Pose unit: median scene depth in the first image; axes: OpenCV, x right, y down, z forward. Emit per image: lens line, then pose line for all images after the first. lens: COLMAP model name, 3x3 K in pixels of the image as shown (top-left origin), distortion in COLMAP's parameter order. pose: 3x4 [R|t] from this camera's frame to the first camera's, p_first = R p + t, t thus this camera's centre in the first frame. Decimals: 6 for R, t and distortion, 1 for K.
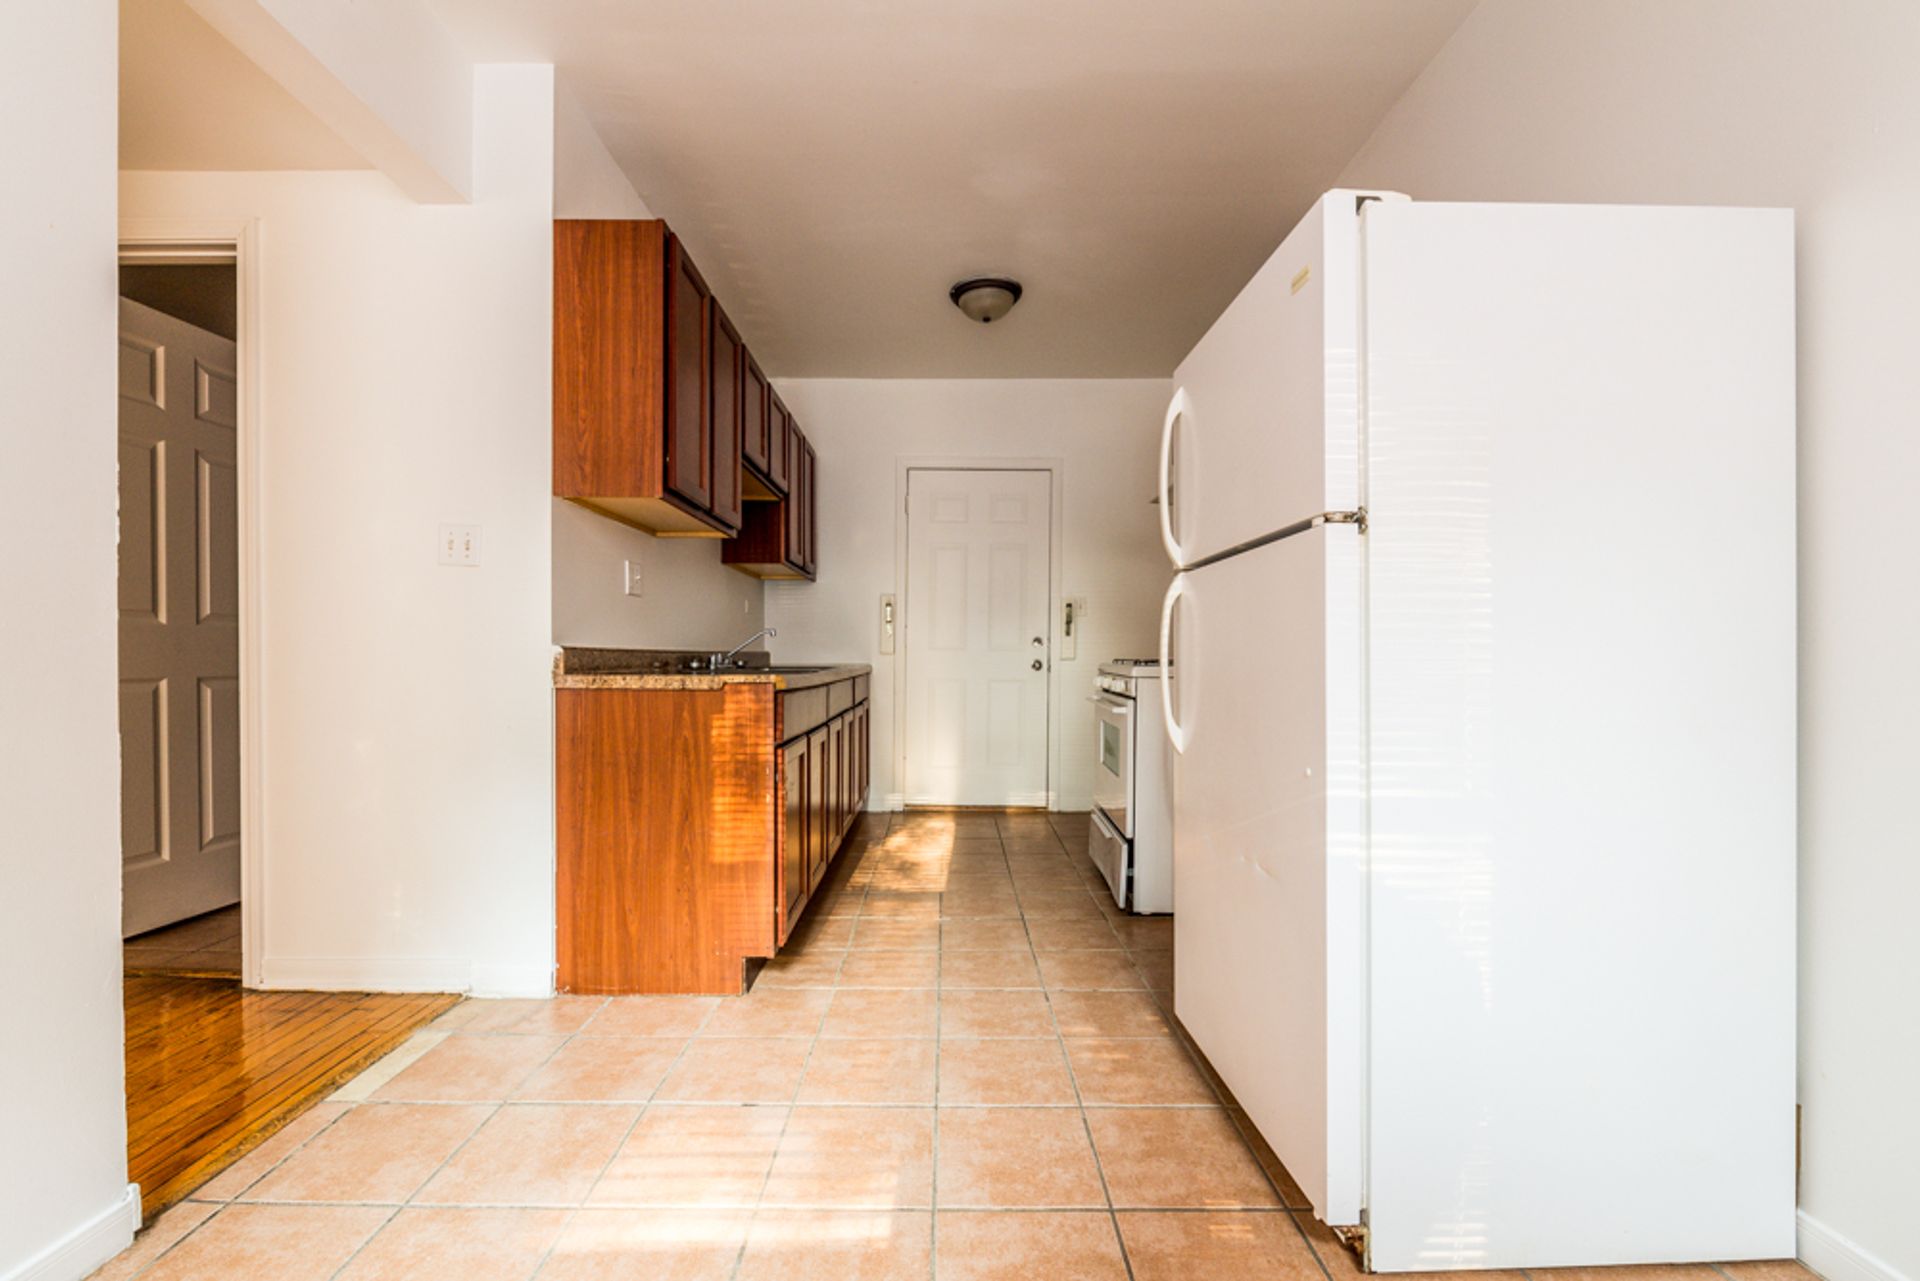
lens RADIAL K [[794.1, 0, 960.0], [0, 794.1, 640.5], [0, 0, 1]] dist [0.000117, -0.007180]
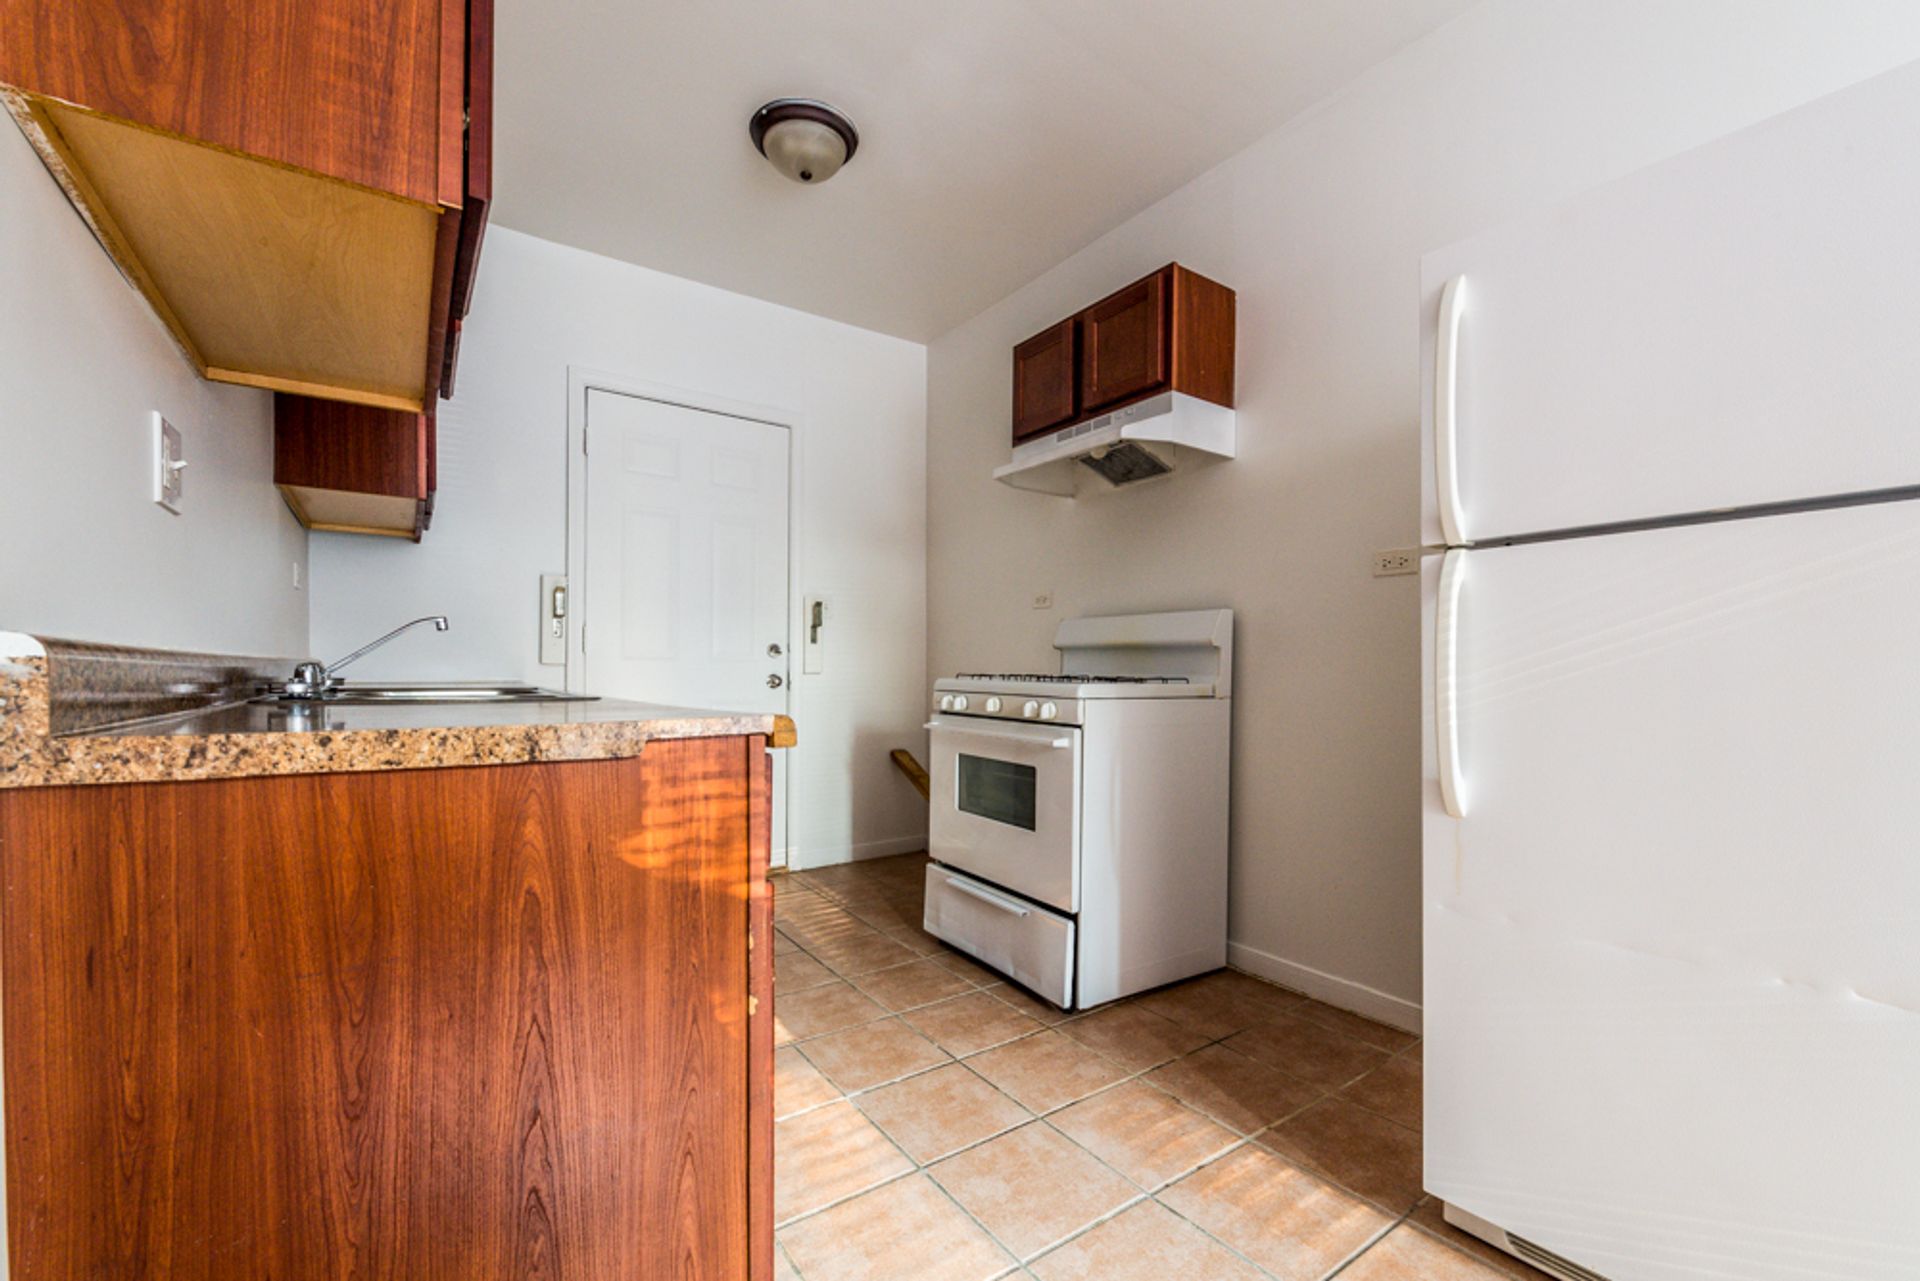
lens RADIAL K [[786.4, 0, 964.3], [0, 786.4, 663.8], [0, 0, 1]] dist [0.000778, -0.006958]
pose [[0.817488, 0.006337, 0.575910, -0.300425], [-0.013887, 0.999866, 0.008710, 0.008491], [-0.575778, -0.015118, 0.817467, 0.454891]]
